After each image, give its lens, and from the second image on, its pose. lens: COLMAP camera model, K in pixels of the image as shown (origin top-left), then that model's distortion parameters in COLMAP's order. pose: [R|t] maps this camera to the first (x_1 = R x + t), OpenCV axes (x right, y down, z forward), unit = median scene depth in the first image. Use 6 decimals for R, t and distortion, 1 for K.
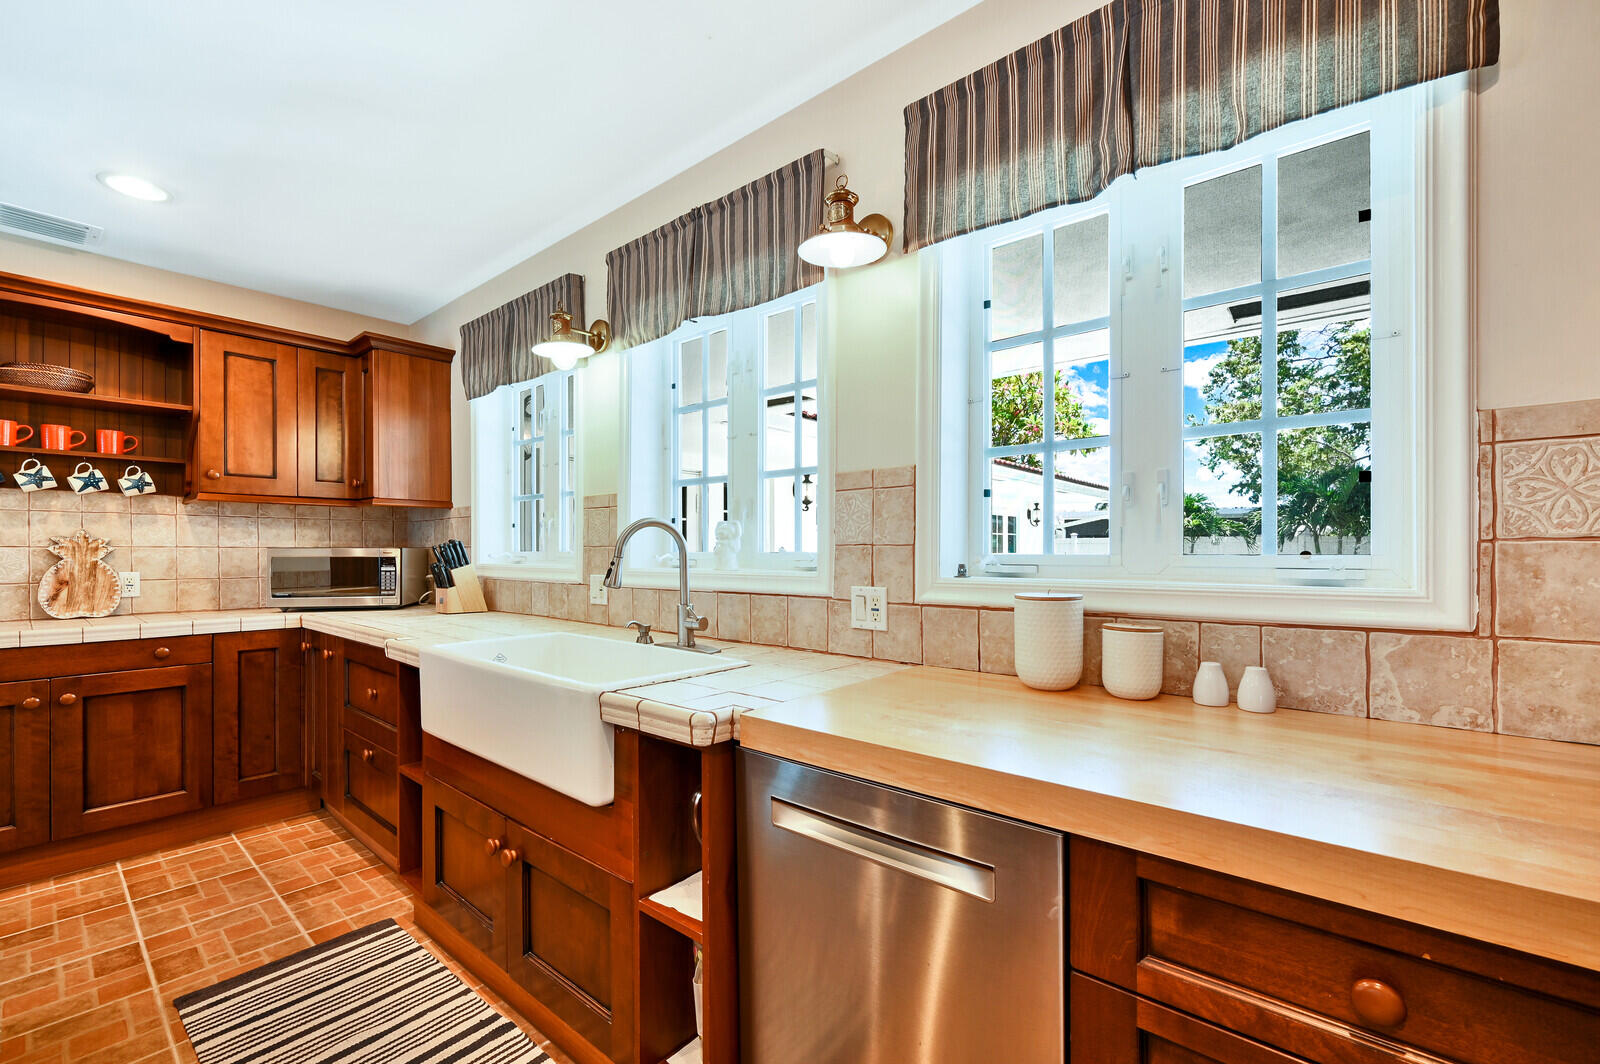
lens RADIAL K [[662.3, 0, 804.8], [0, 662.3, 543.5], [0, 0, 1]] dist [-0.004594, 0.000065]
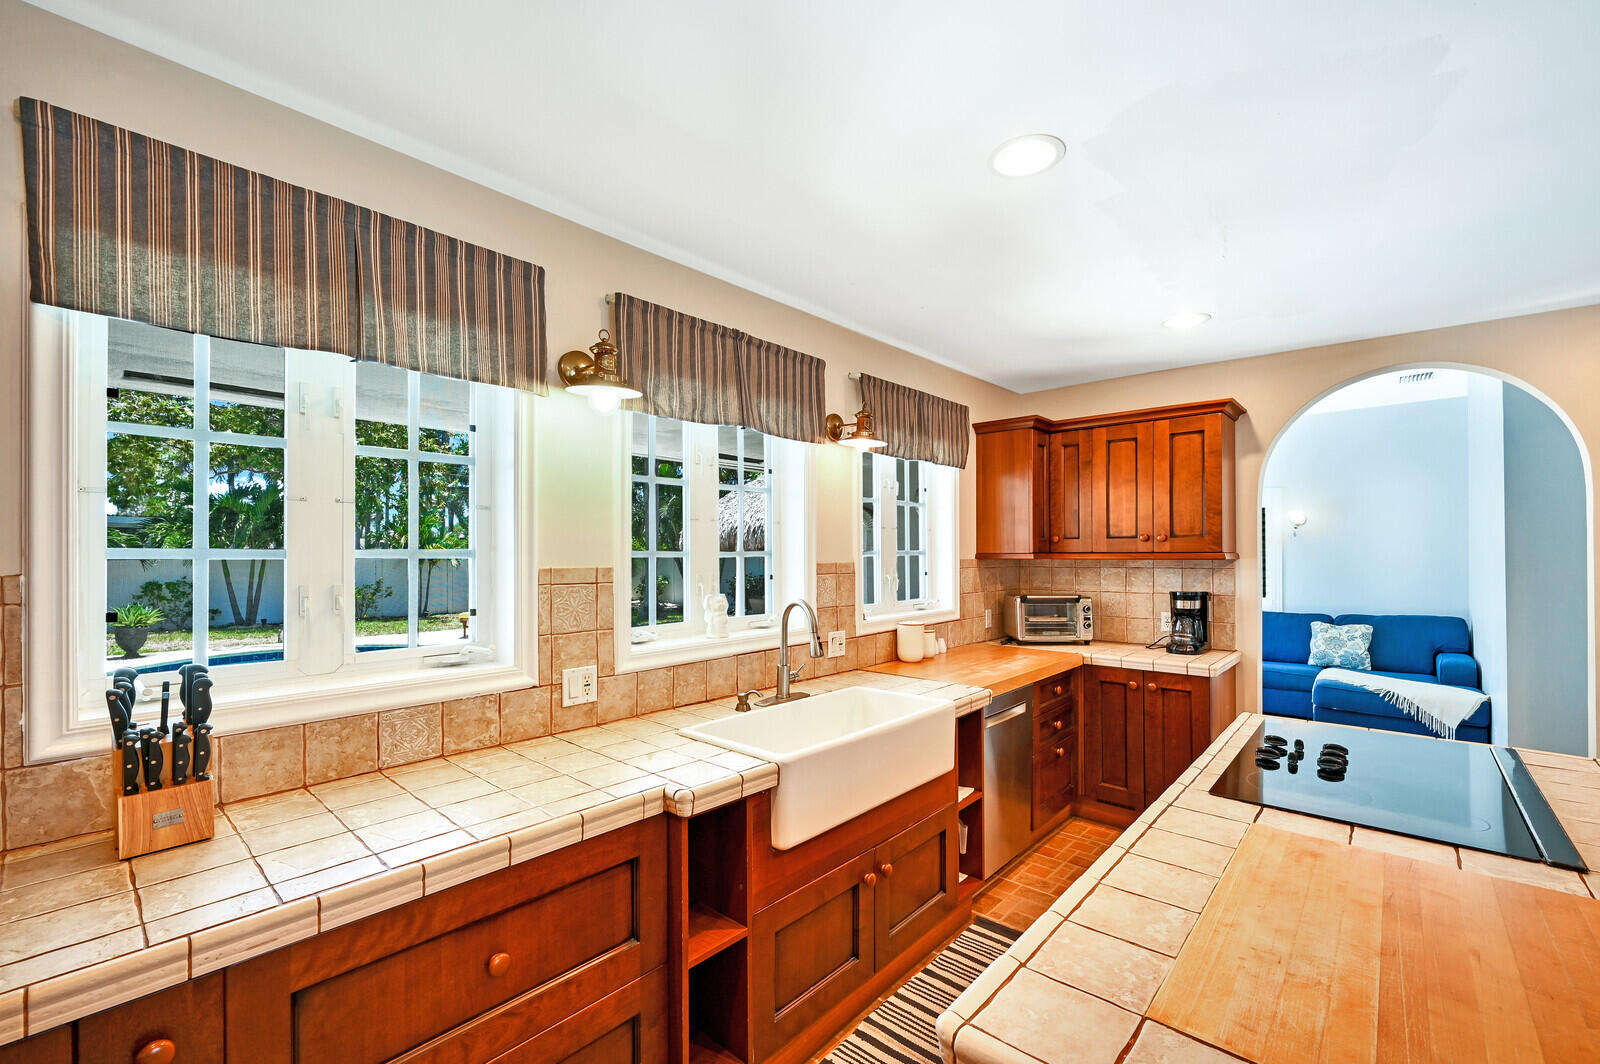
lens RADIAL K [[662.3, 0, 804.8], [0, 662.3, 543.5], [0, 0, 1]] dist [-0.004594, 0.000065]
pose [[0.032878, 0.013269, 0.999371, -1.329667], [-0.010317, 0.999863, -0.012936, -0.114354], [-0.999406, -0.009886, 0.033010, 0.845367]]
